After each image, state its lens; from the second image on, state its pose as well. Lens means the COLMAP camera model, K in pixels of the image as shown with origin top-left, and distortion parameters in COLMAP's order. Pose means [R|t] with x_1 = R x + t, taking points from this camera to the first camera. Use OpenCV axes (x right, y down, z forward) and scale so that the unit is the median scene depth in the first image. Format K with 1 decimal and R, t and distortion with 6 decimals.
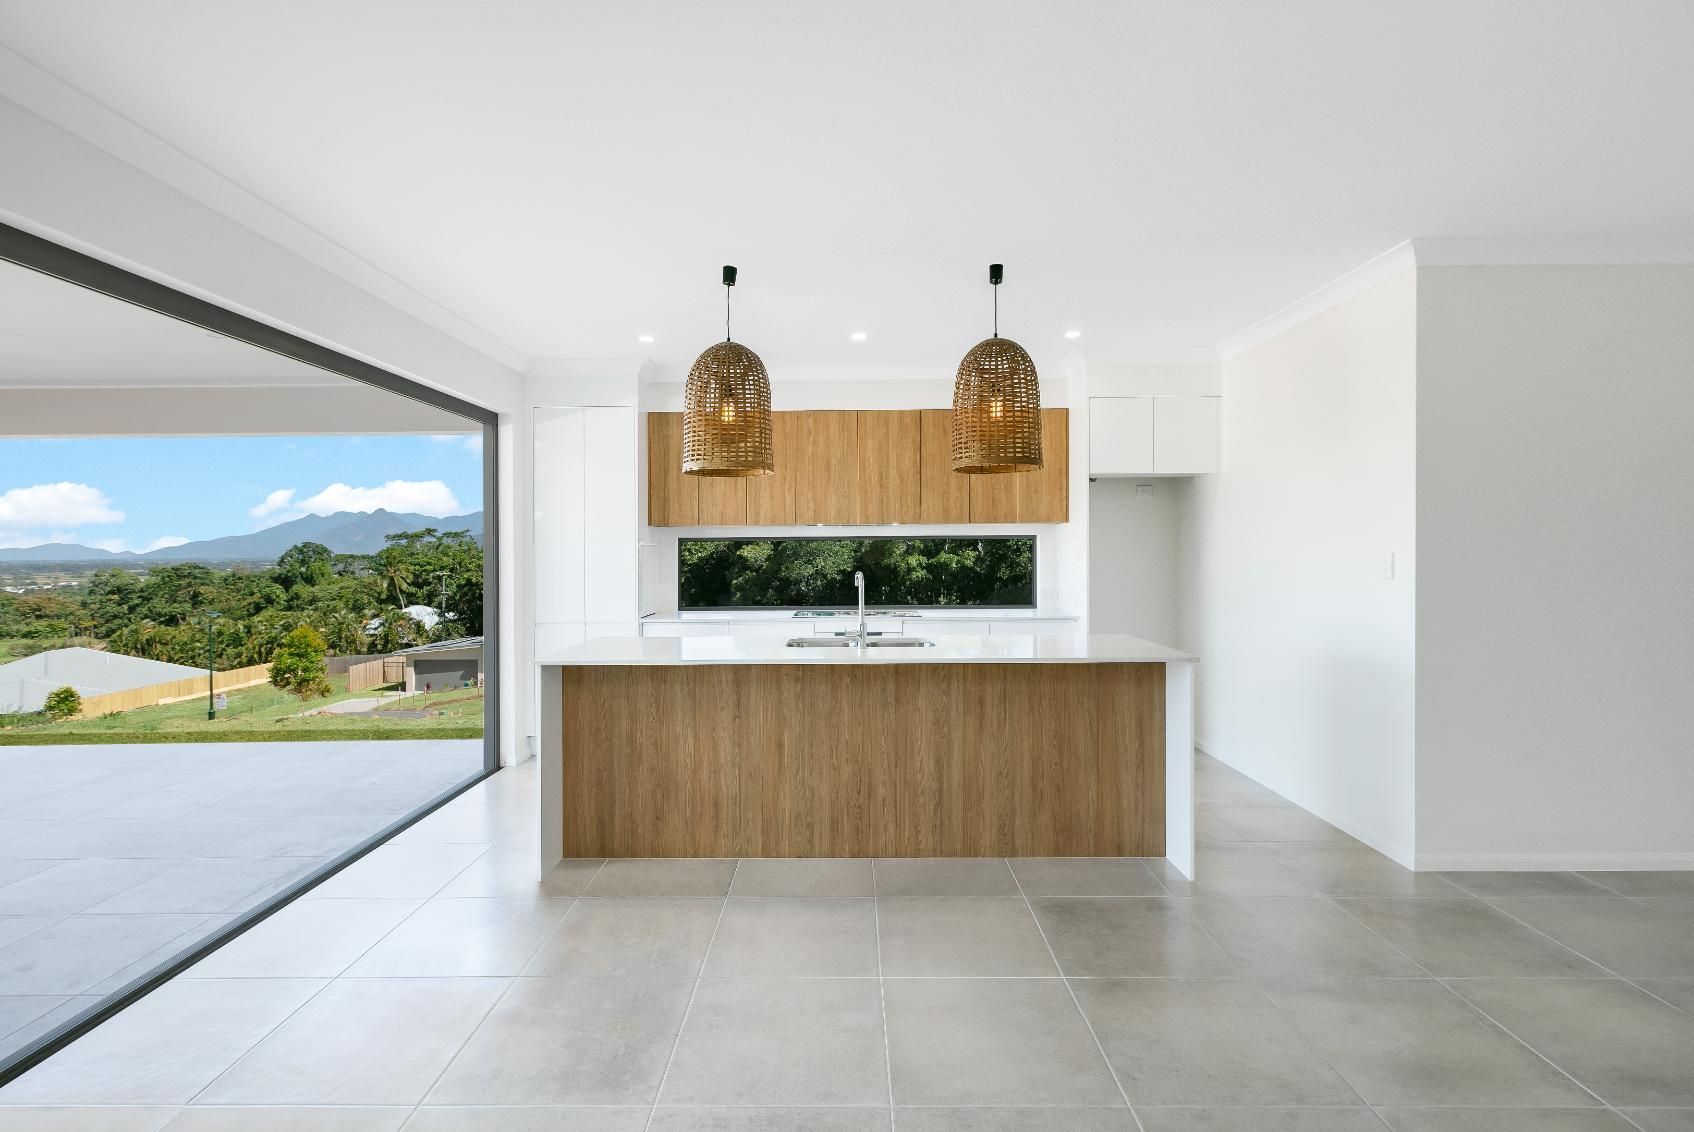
lens RADIAL K [[840.7, 0, 844.0], [0, 840.7, 563.6], [0, 0, 1]] dist [-0.013432, 0.000156]
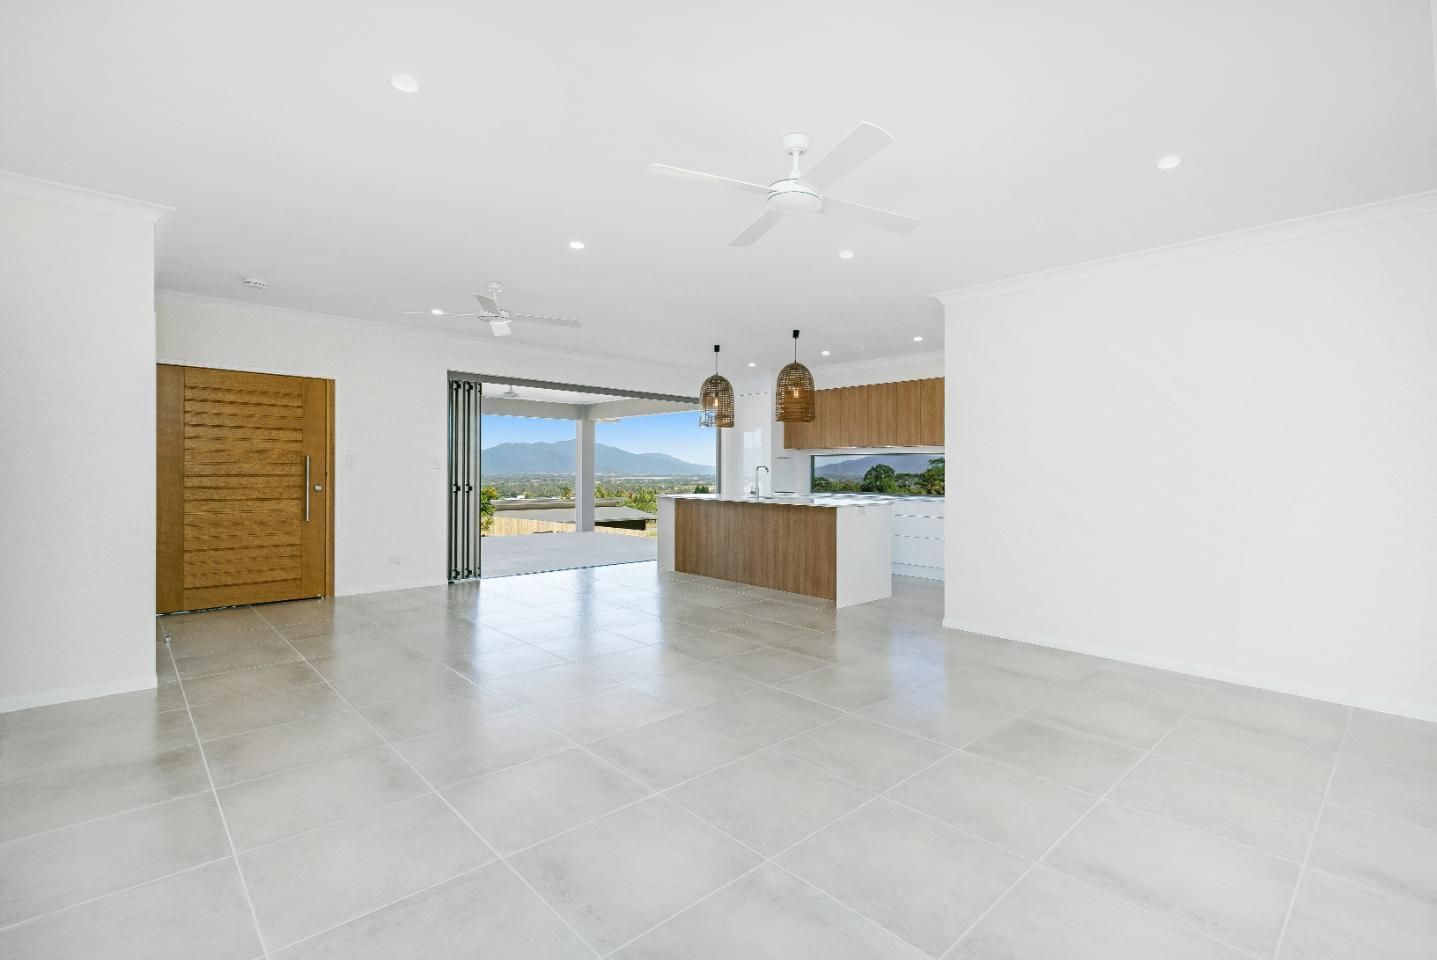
lens RADIAL K [[660.2, 0, 730.8], [0, 660.2, 475.9], [0, 0, 1]] dist [-0.000687, -0.000156]
pose [[0.688182, 0.019754, -0.725269, 0.926831], [-0.027938, 0.999609, 0.000716, 0.027664], [0.725000, 0.019770, 0.688465, -0.233635]]
